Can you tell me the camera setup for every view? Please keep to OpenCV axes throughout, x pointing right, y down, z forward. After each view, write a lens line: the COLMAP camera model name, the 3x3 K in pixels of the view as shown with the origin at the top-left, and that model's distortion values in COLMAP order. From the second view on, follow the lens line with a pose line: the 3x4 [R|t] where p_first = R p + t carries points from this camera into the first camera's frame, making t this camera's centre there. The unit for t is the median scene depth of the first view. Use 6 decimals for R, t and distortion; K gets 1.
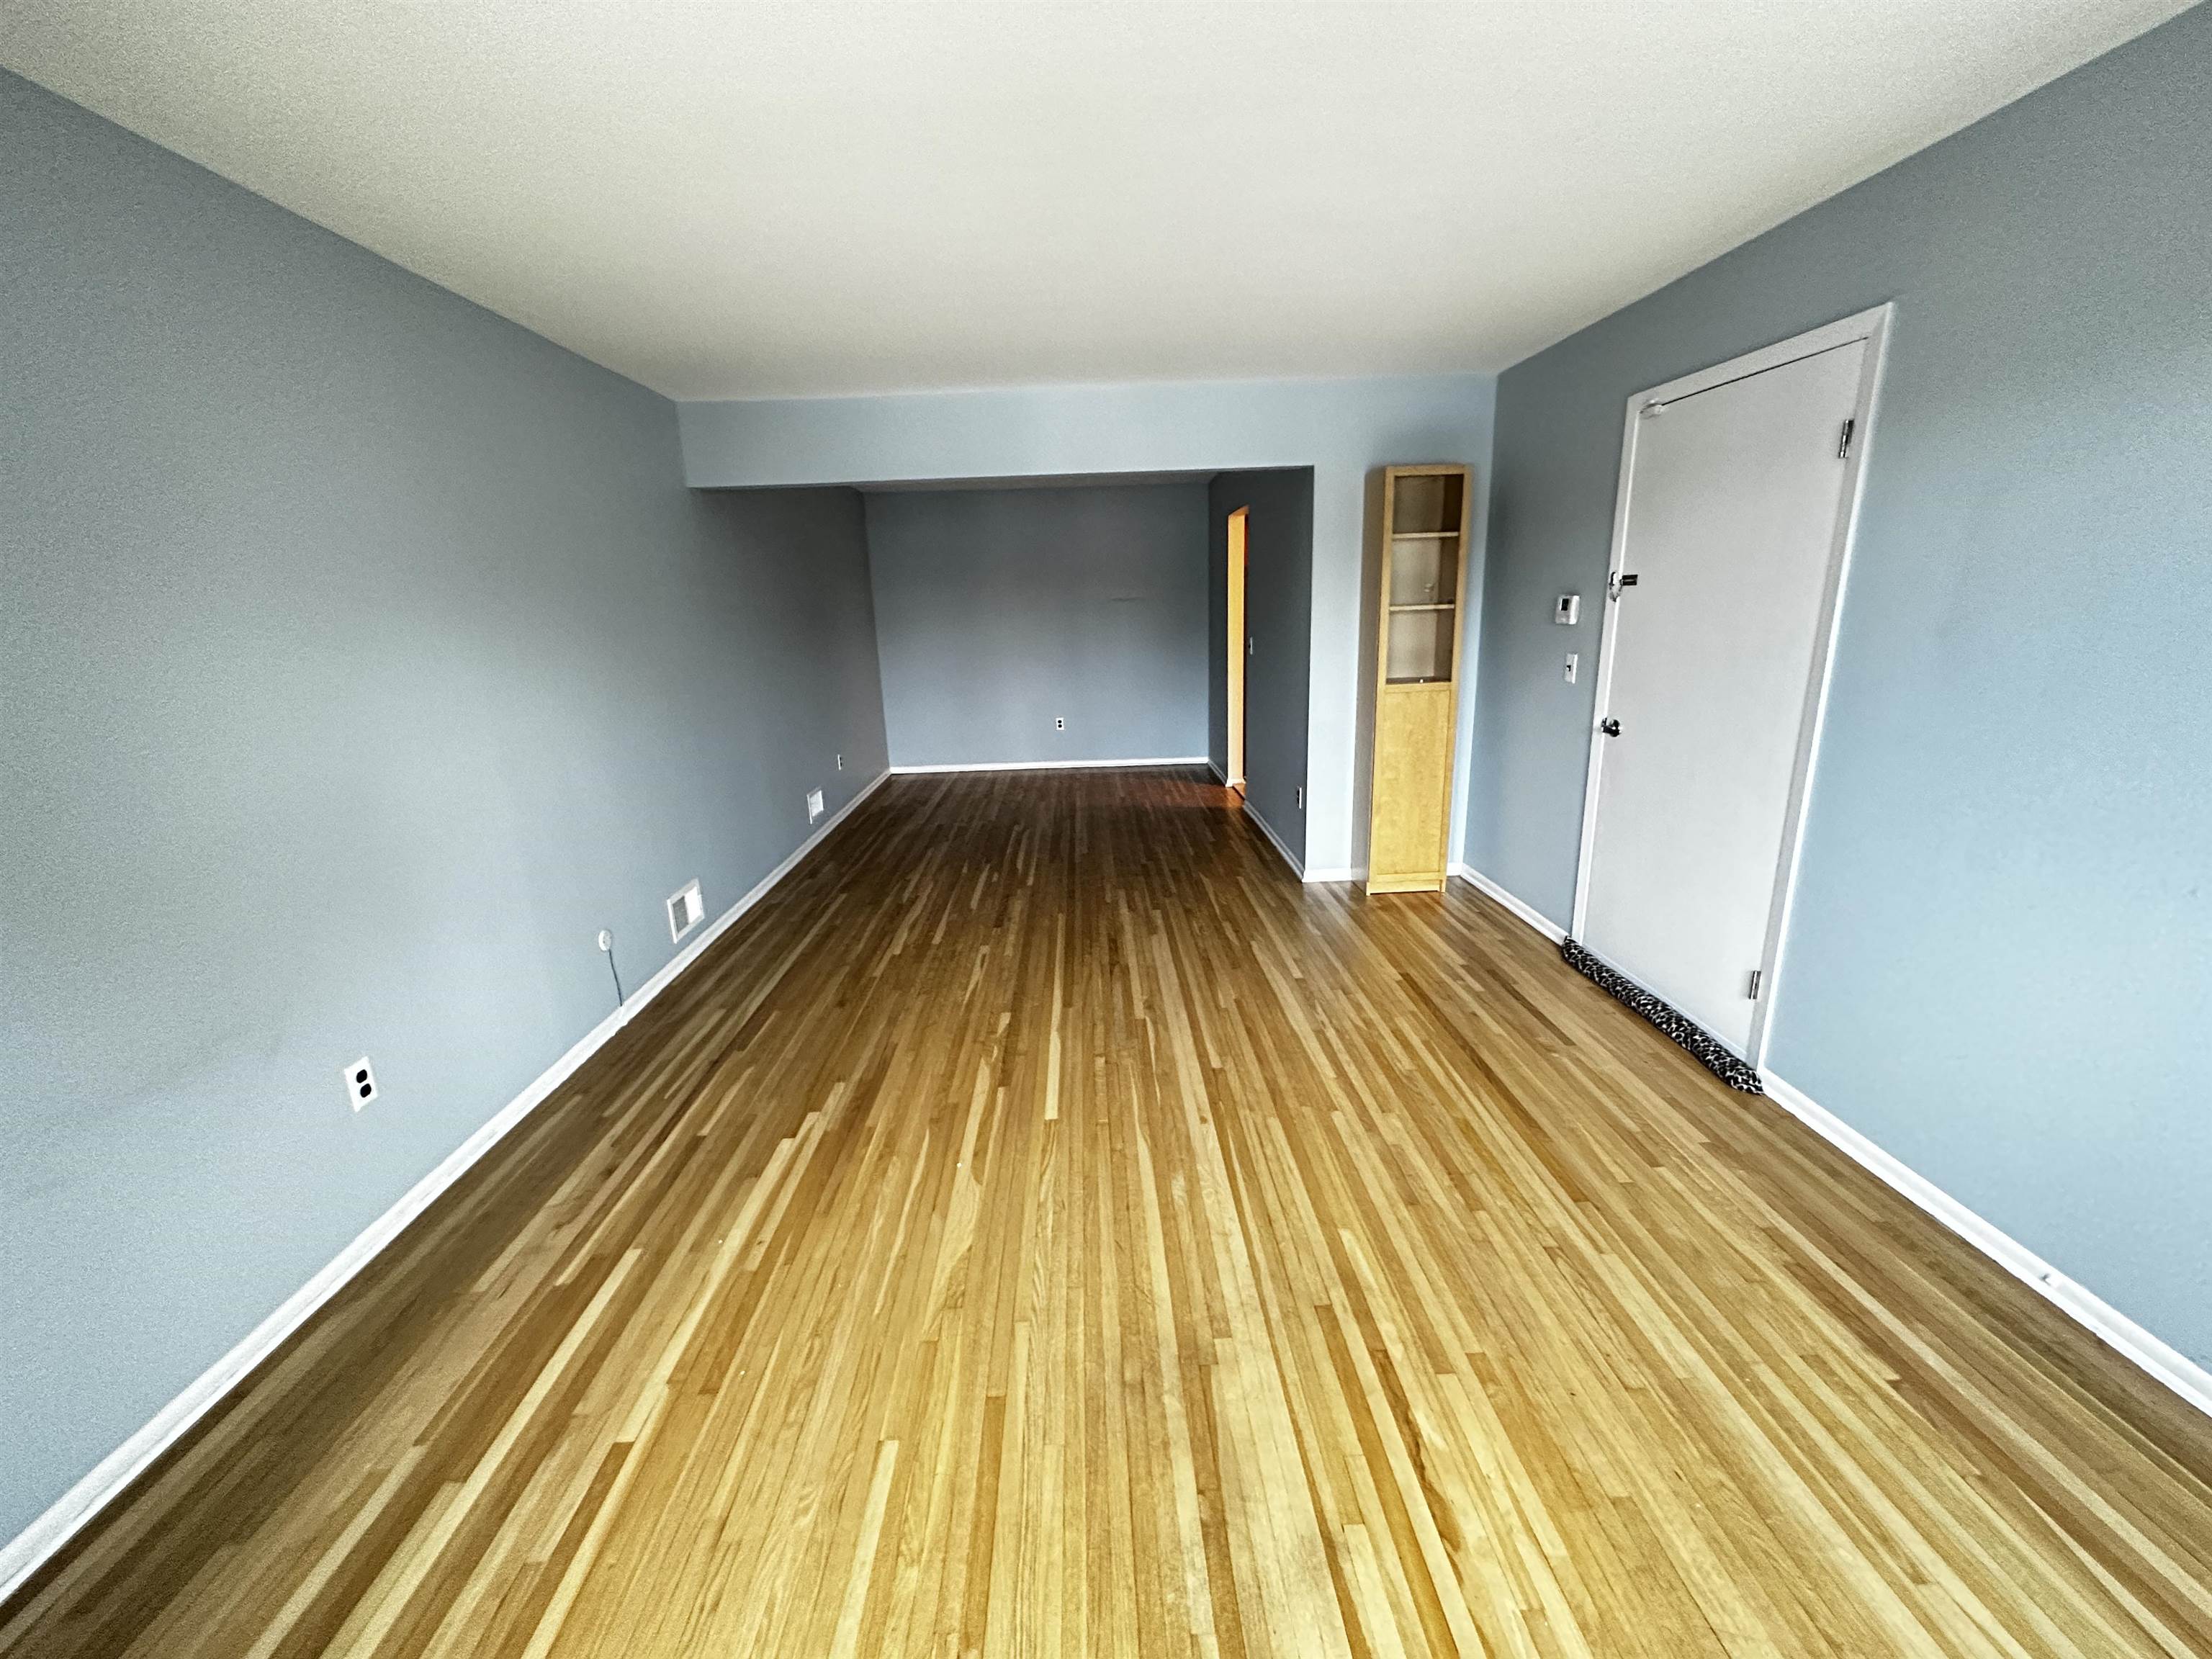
lens RADIAL K [[889.1, 0, 1106.0], [0, 889.1, 829.5], [0, 0, 1]] dist [-0.000149, 0.000086]
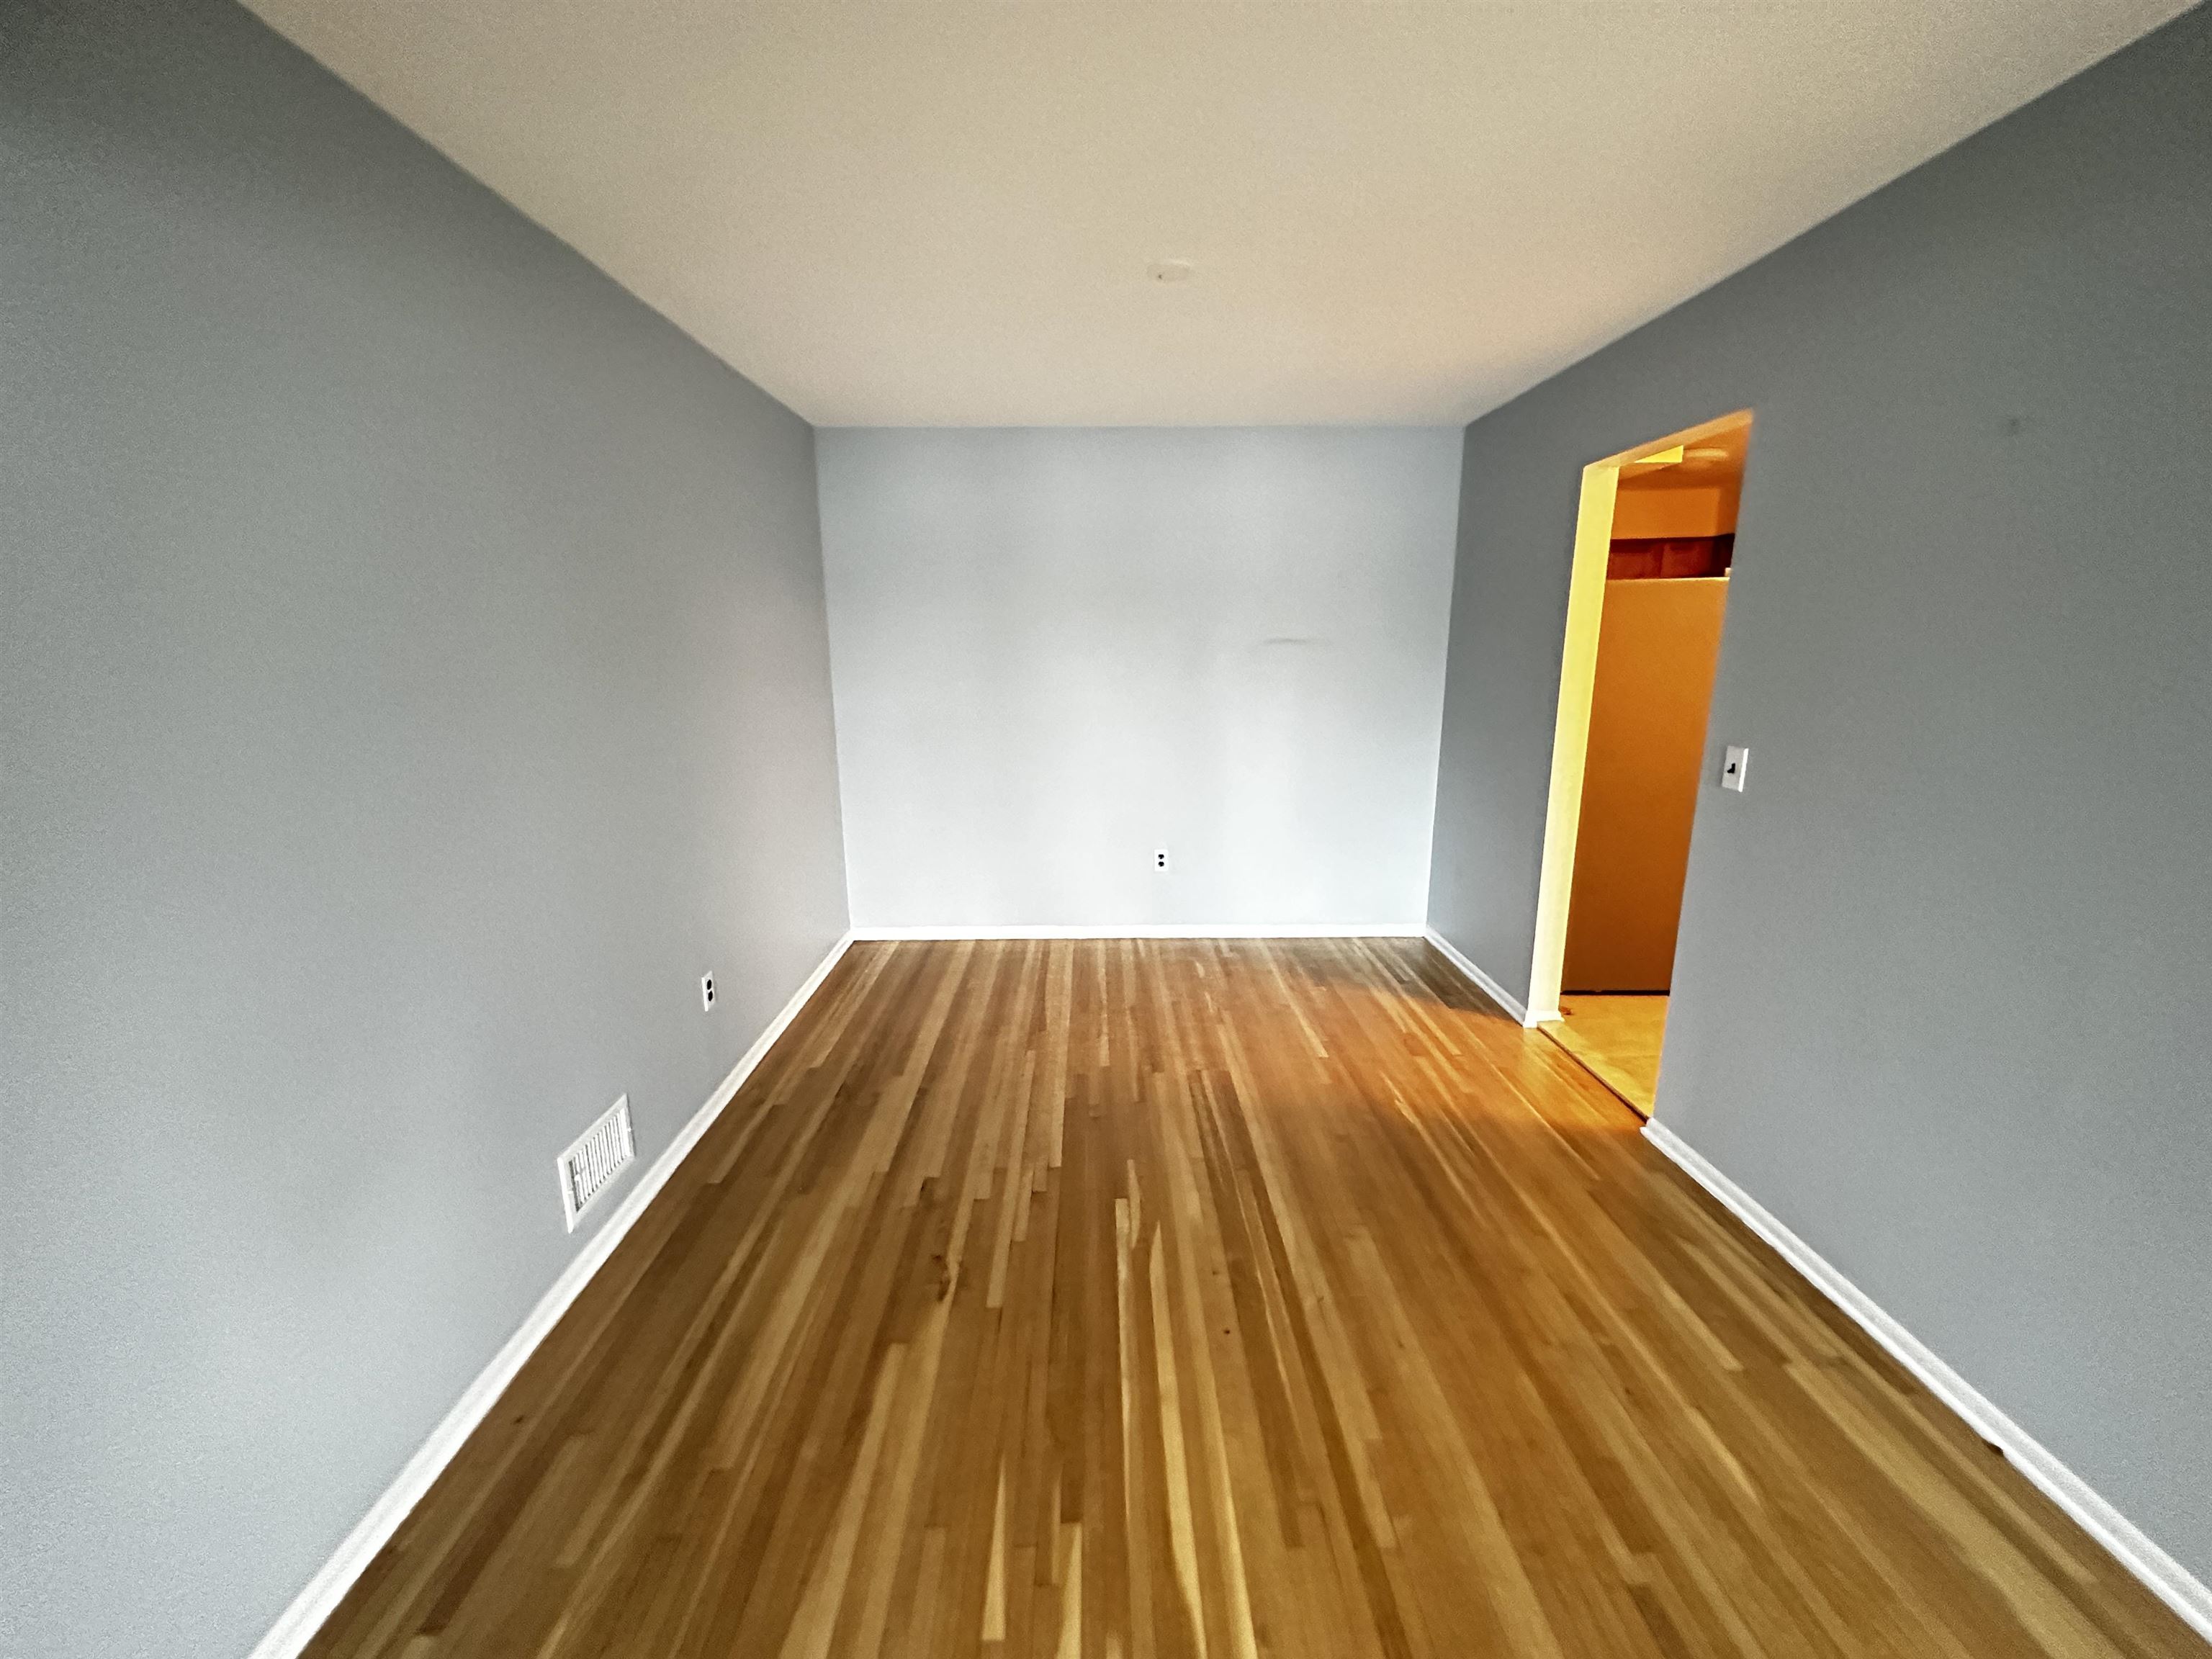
lens RADIAL K [[889.1, 0, 1106.0], [0, 889.1, 829.5], [0, 0, 1]] dist [-0.000149, 0.000086]
pose [[0.999520, 0.029857, -0.008221, -0.198805], [-0.030168, 0.998716, -0.040695, -0.279157], [0.006995, 0.040924, 0.999138, 1.092554]]
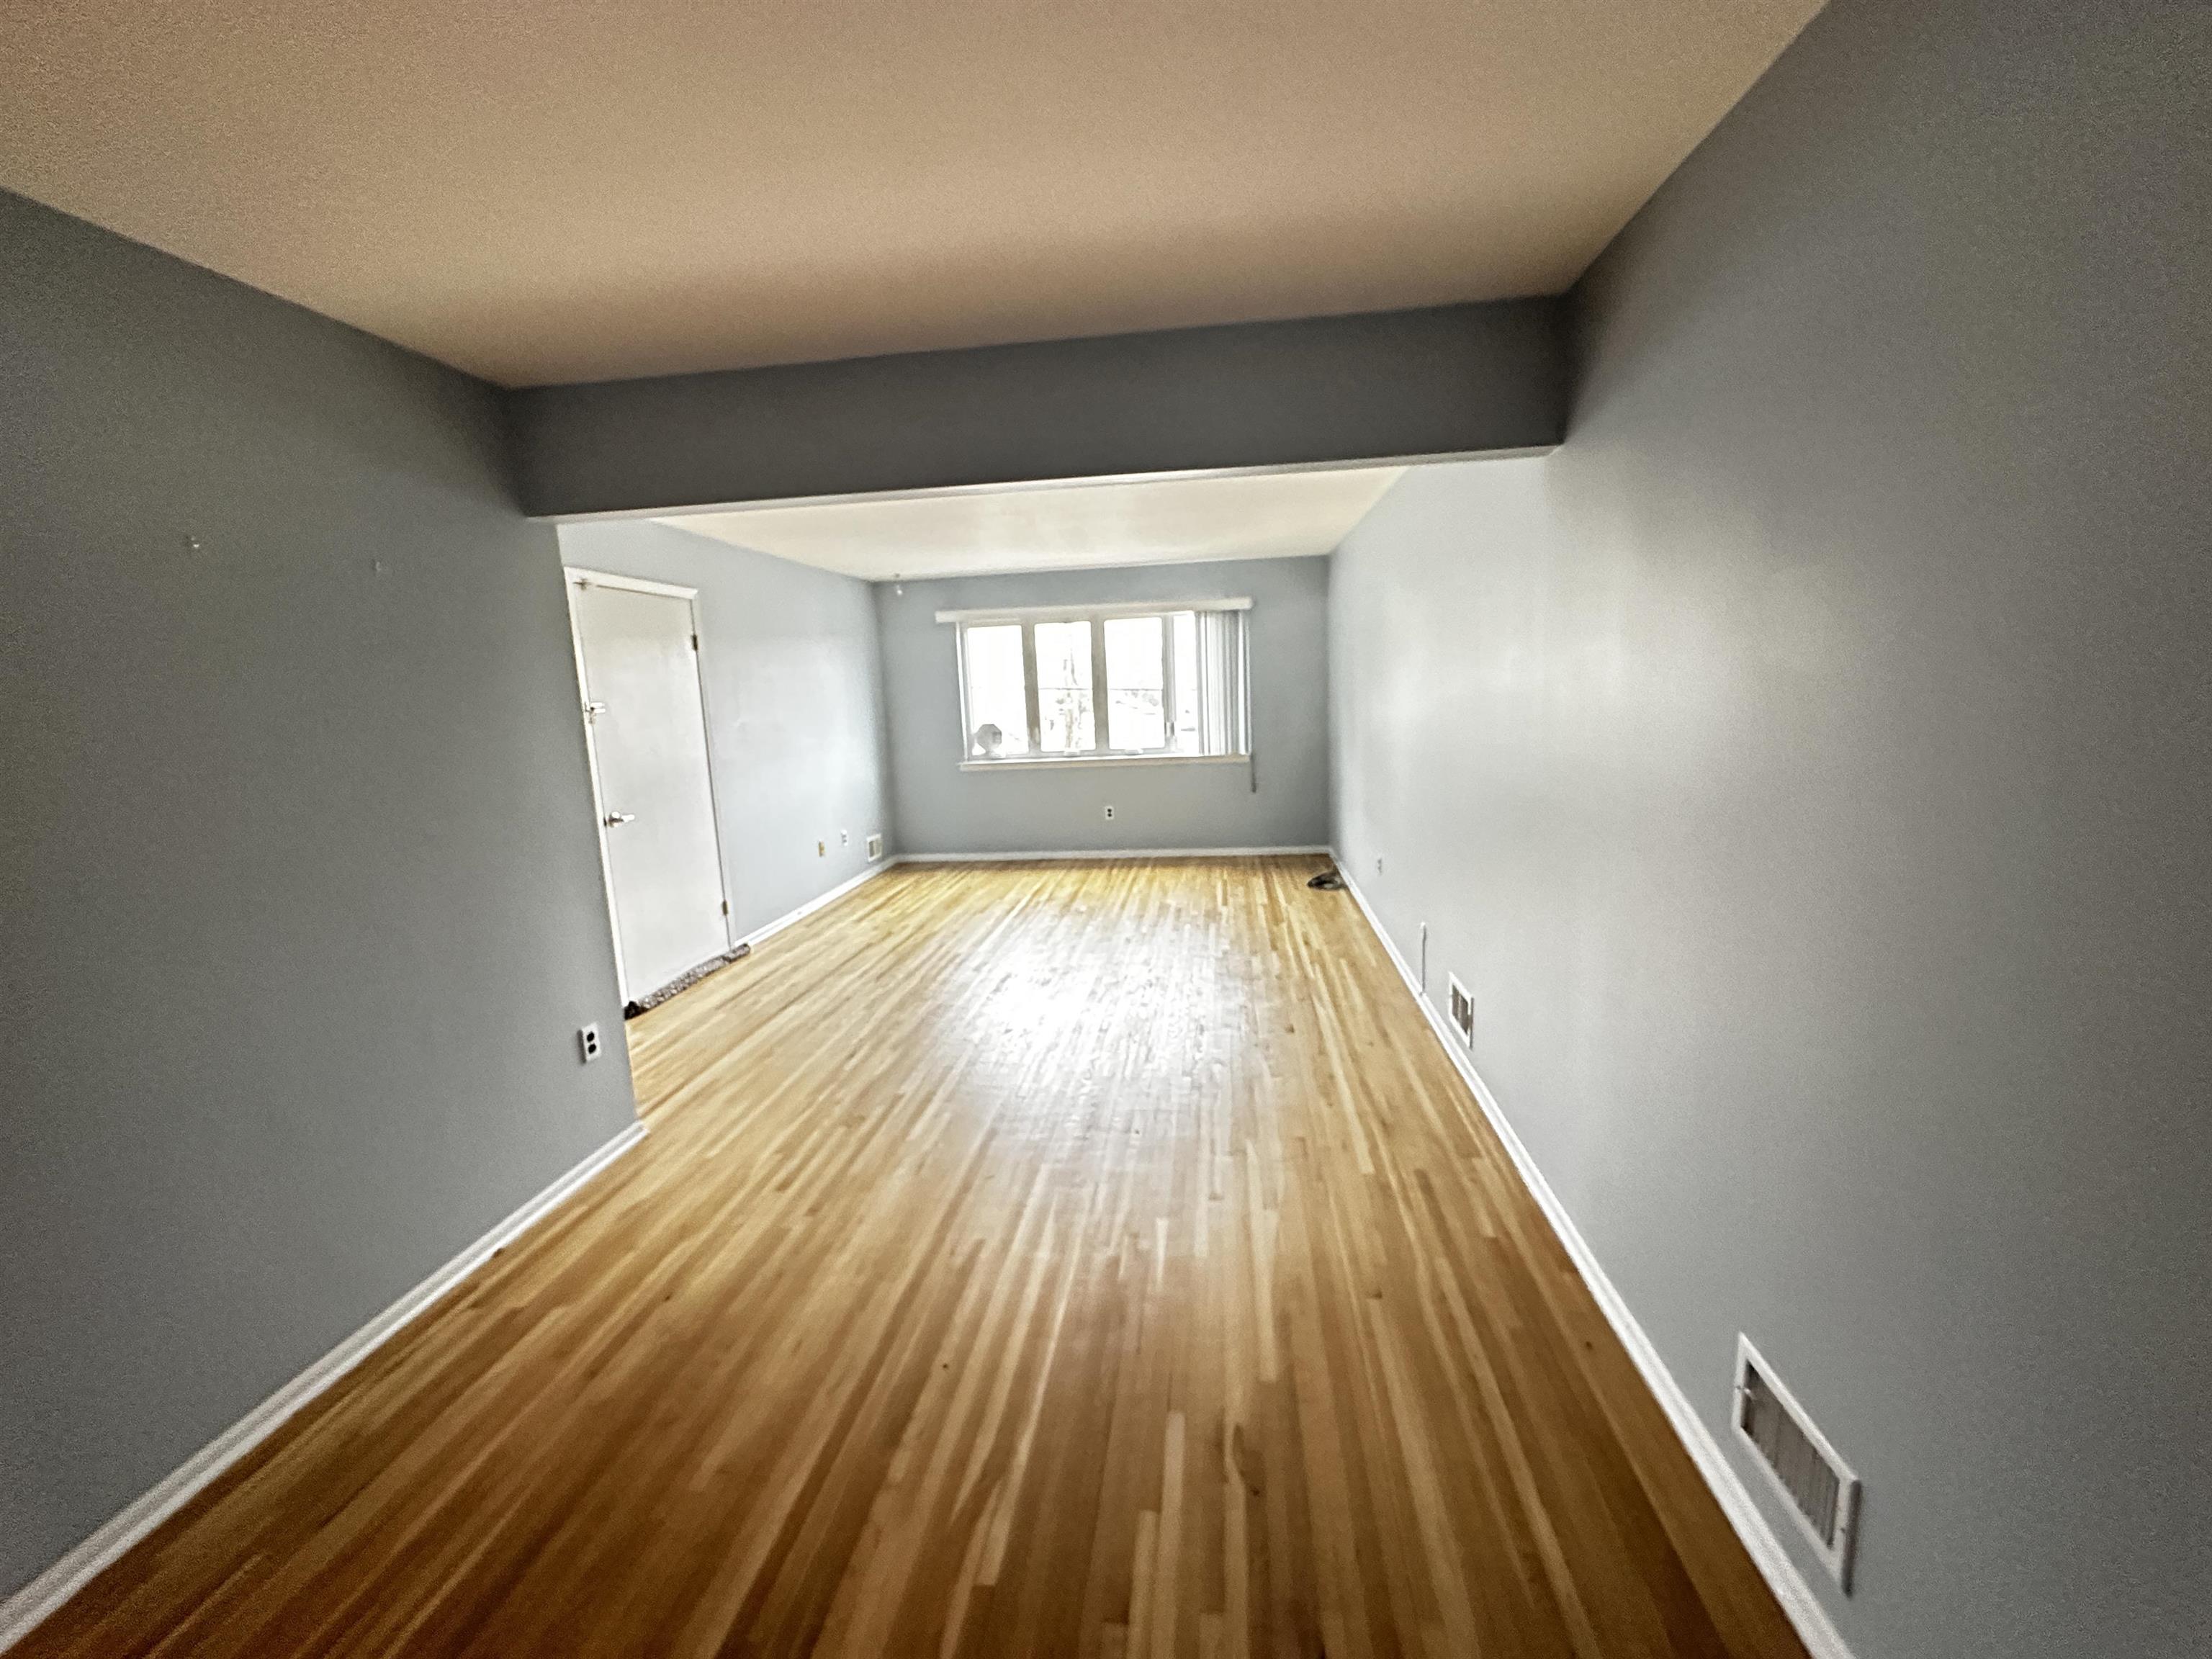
lens RADIAL K [[889.1, 0, 1106.0], [0, 889.1, 829.5], [0, 0, 1]] dist [-0.000149, 0.000086]
pose [[-0.985229, 0.051081, 0.163448, -0.346314], [0.113074, 0.910863, 0.396918, -0.547015], [-0.128604, 0.409536, -0.903184, 2.140506]]
